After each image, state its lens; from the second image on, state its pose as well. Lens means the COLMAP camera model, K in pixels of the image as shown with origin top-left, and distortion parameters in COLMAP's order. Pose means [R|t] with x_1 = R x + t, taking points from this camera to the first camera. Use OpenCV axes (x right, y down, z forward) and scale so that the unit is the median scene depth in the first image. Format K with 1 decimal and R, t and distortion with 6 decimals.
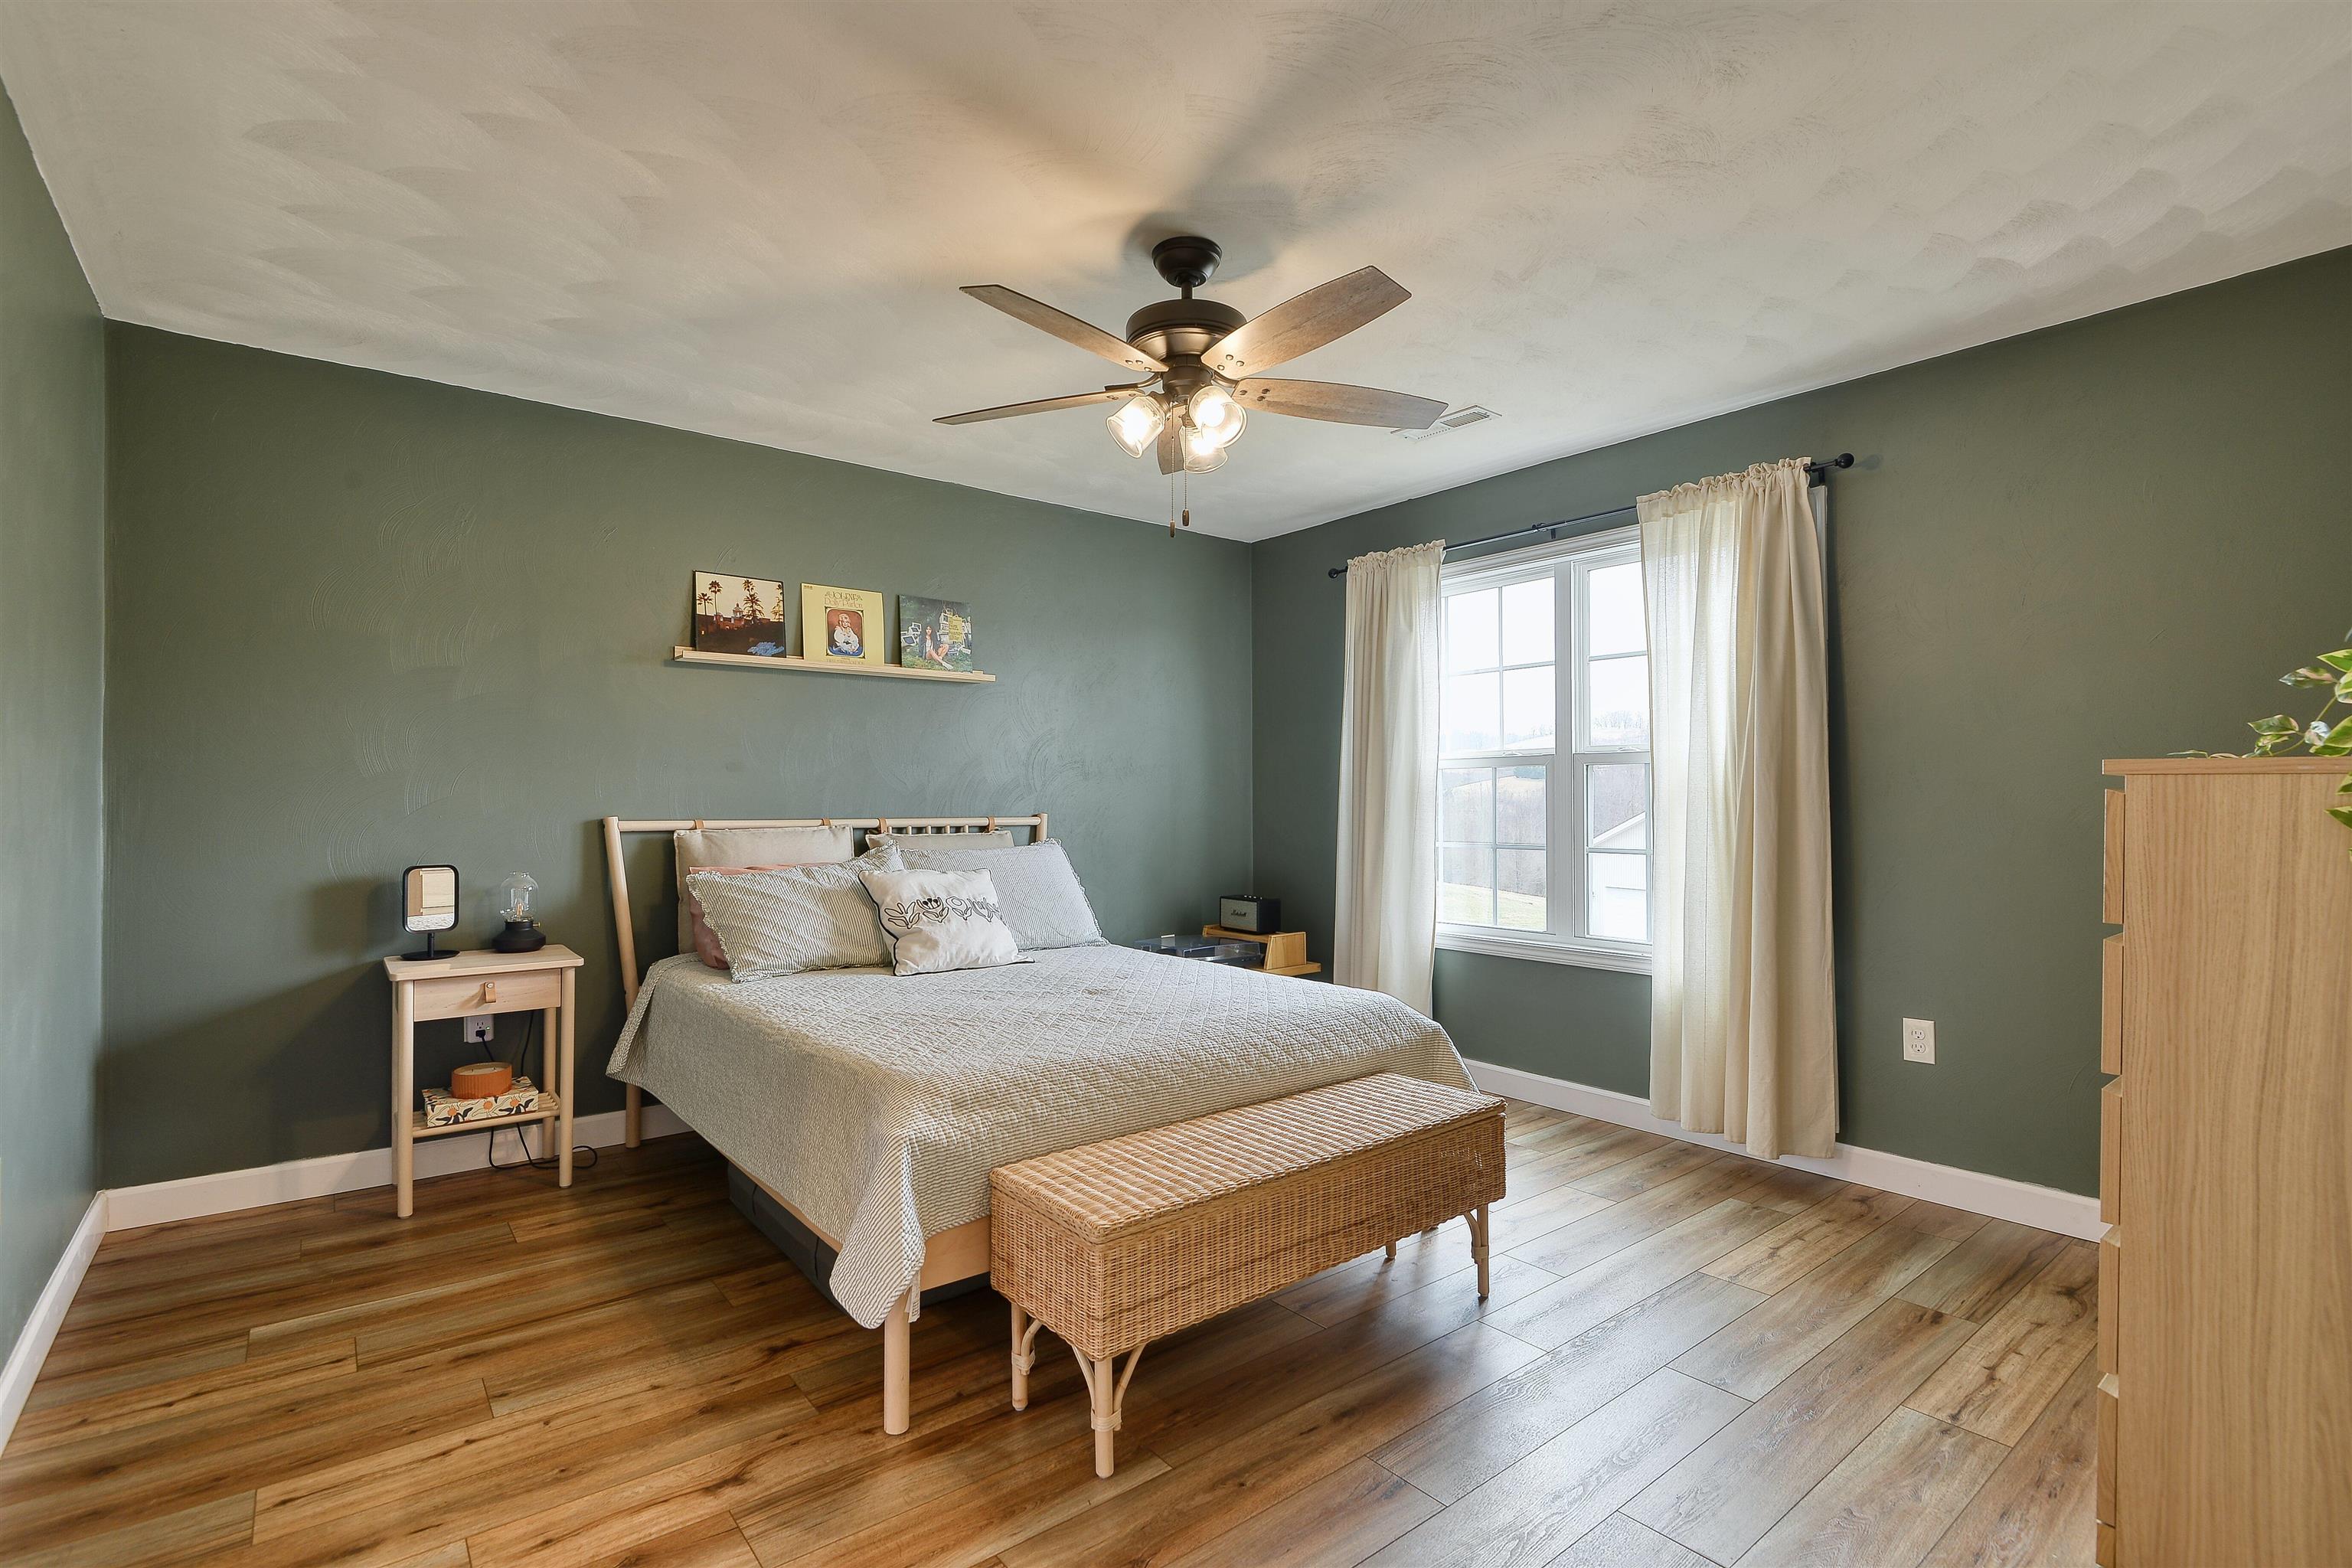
lens RADIAL K [[1112.2, 0, 1179.1], [0, 1112.2, 796.5], [0, 0, 1]] dist [-0.000384, -0.001830]
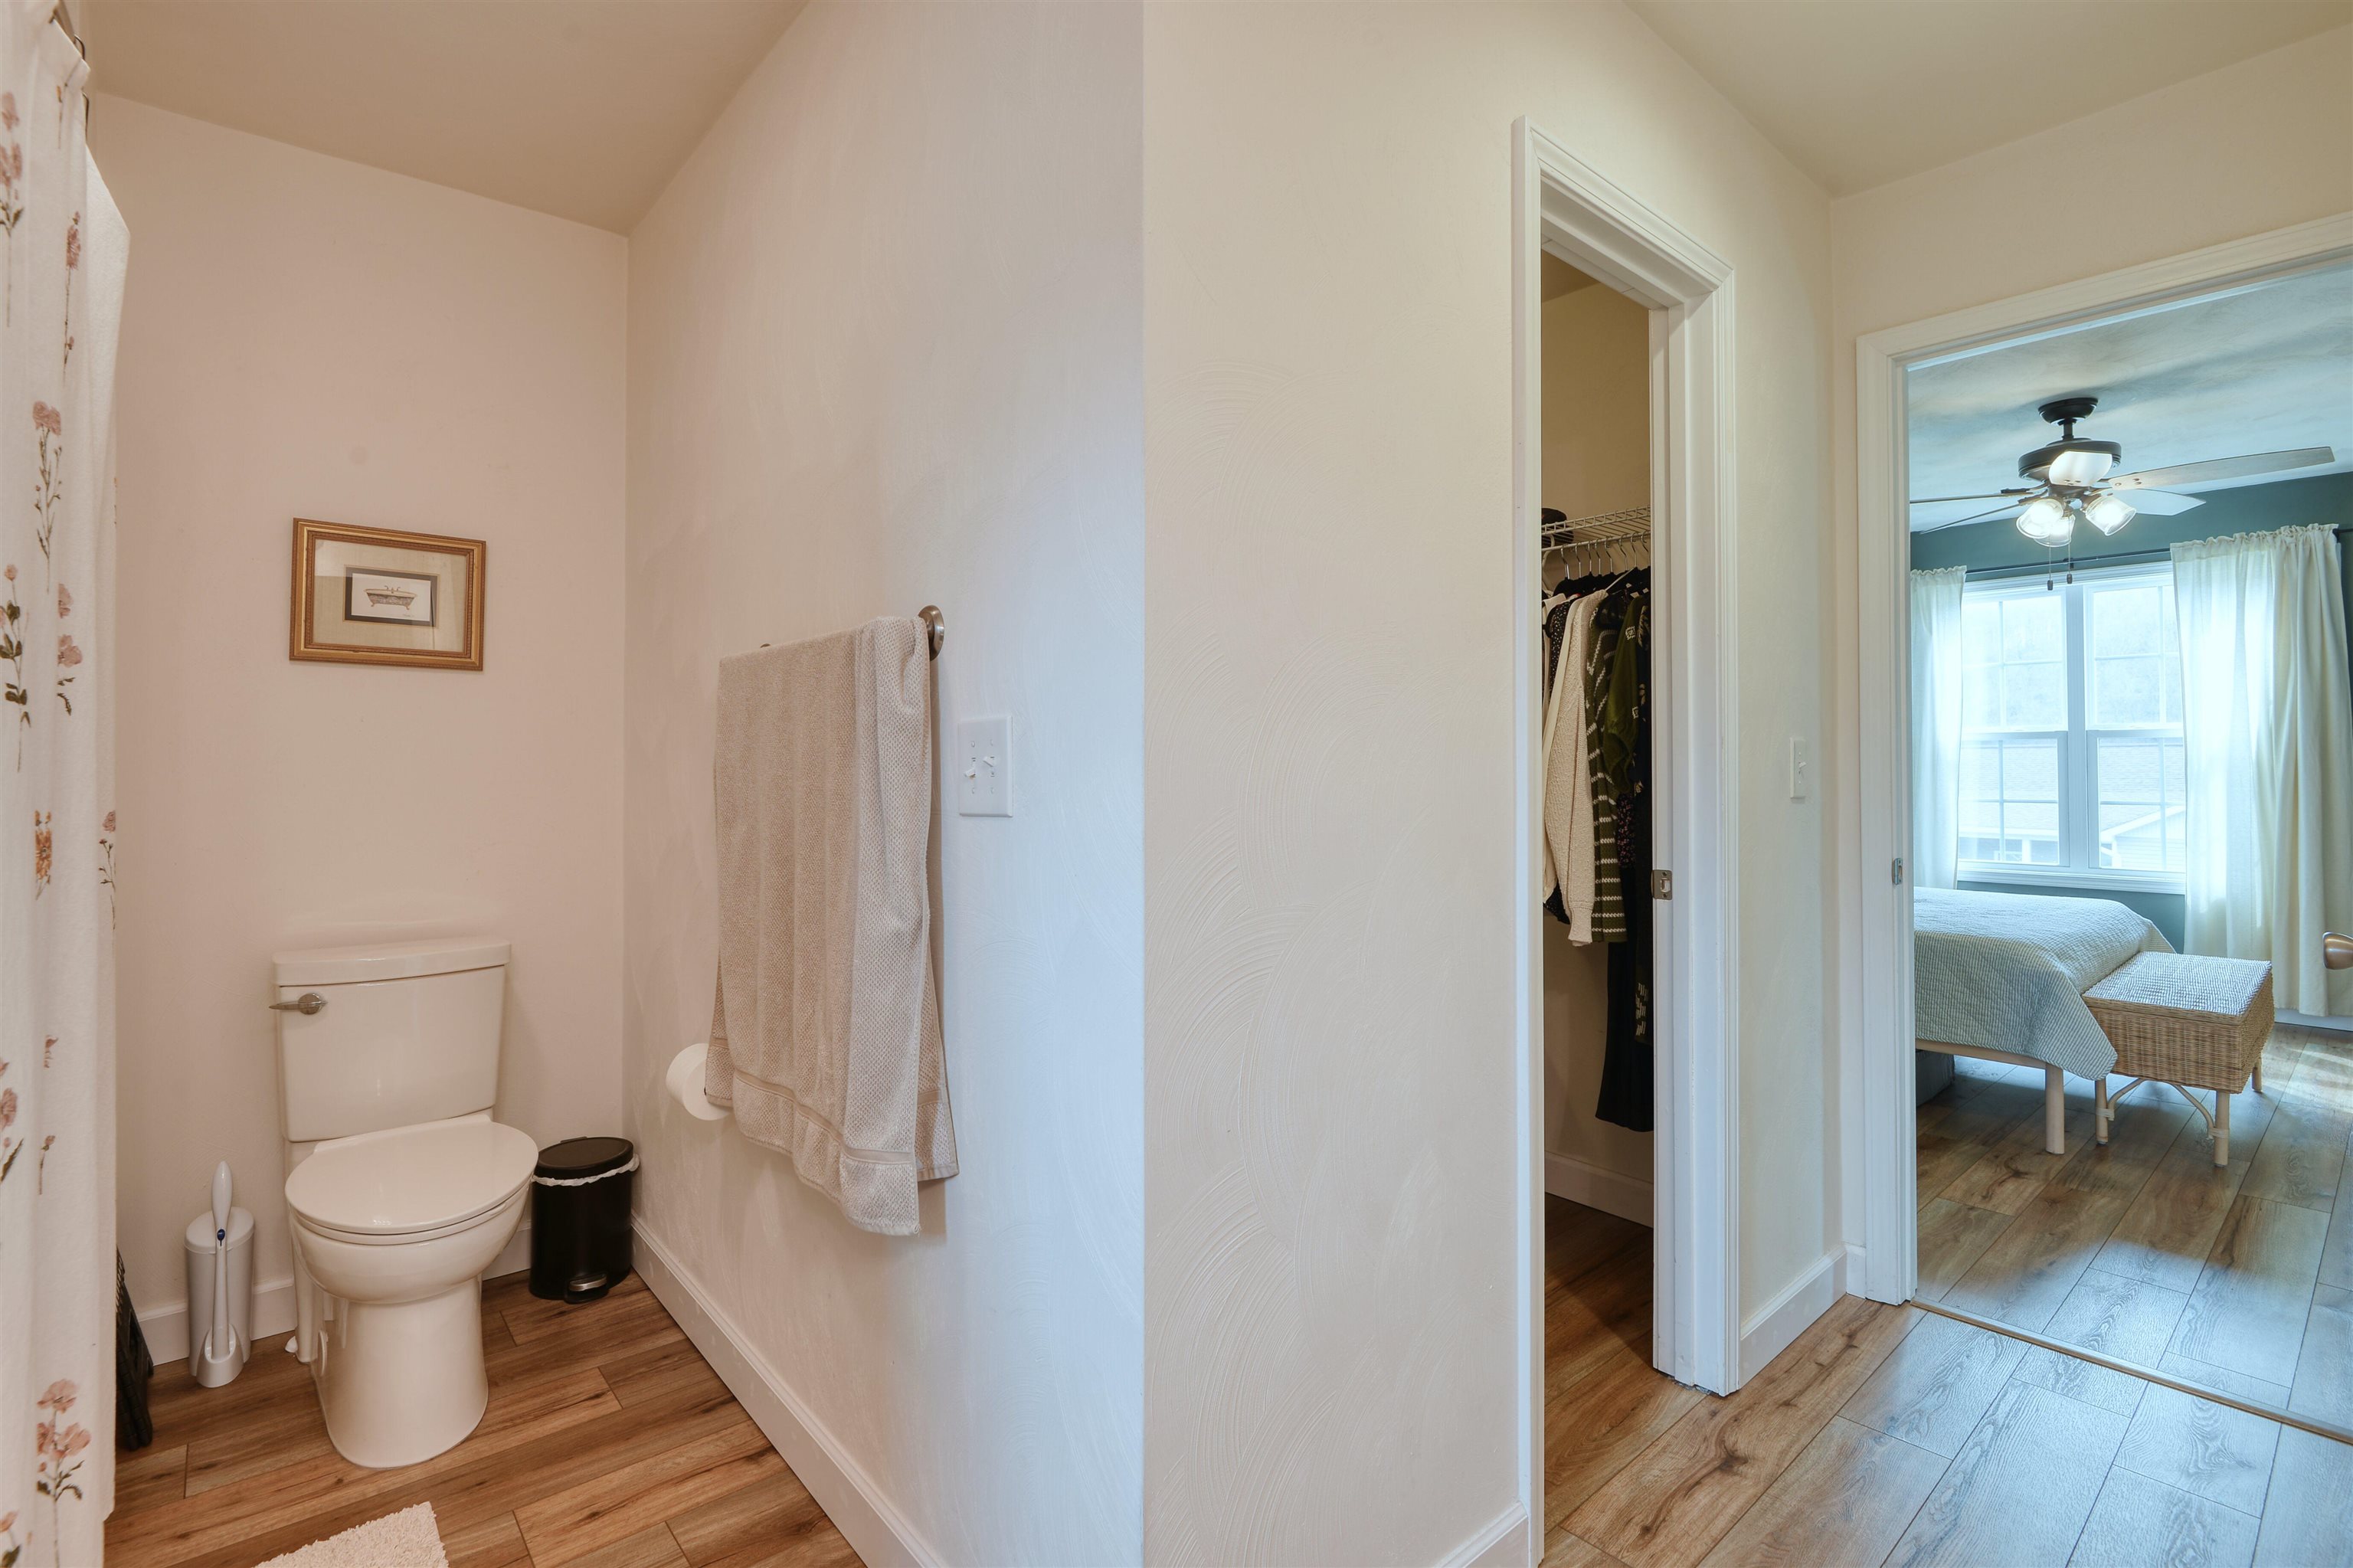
lens RADIAL K [[1112.7, 0, 1241.5], [0, 1112.7, 753.8], [0, 0, 1]] dist [-0.000384, -0.001830]
pose [[0.998743, 0.000616, 0.050119, -0.756500], [-0.000405, 0.999991, -0.004221, -0.005677], [-0.050121, 0.004195, 0.998734, -0.285025]]
